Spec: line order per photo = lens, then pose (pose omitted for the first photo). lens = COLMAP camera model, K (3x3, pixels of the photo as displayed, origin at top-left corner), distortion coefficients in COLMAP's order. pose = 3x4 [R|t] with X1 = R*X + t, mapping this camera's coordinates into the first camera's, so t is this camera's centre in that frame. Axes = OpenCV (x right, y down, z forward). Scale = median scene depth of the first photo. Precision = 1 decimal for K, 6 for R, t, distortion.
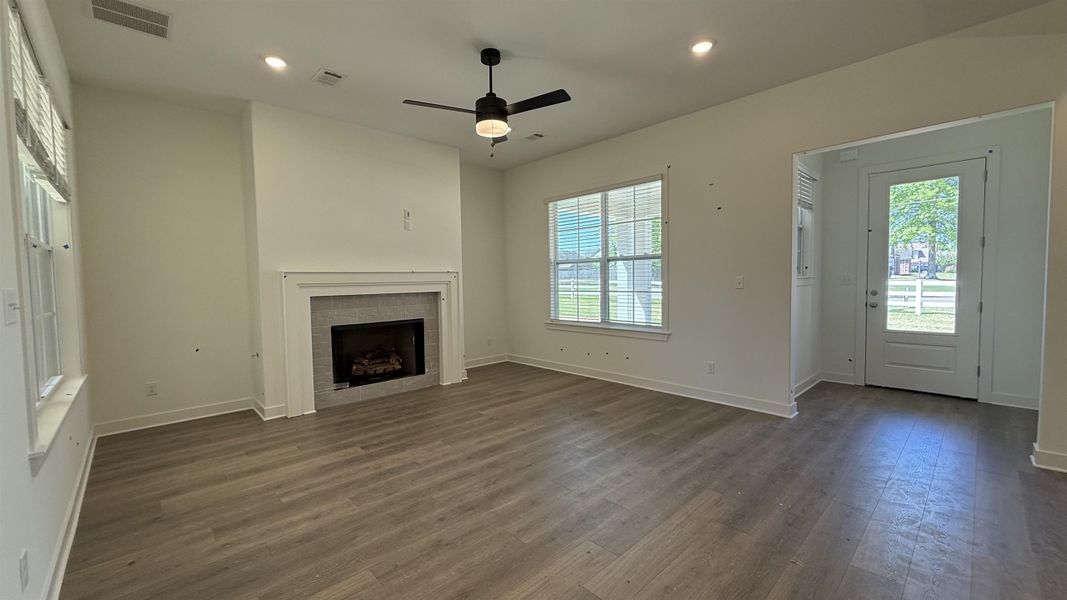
lens RADIAL K [[426.8, 0, 535.2], [0, 426.8, 299.2], [0, 0, 1]] dist [0.000592, 0.000091]
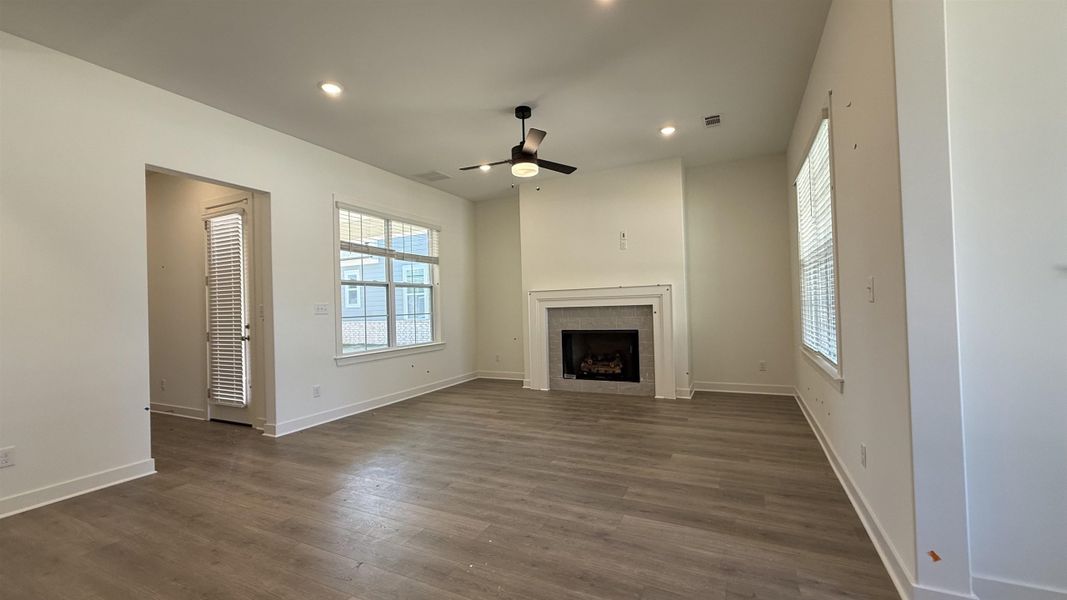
lens RADIAL K [[426.8, 0, 528.5], [0, 426.8, 299.9], [0, 0, 1]] dist [0.000592, 0.000091]
pose [[0.342828, -0.006207, -0.939378, 0.780230], [-0.019484, 0.999716, -0.013716, -0.011763], [0.939196, 0.023005, 0.342609, 0.456003]]
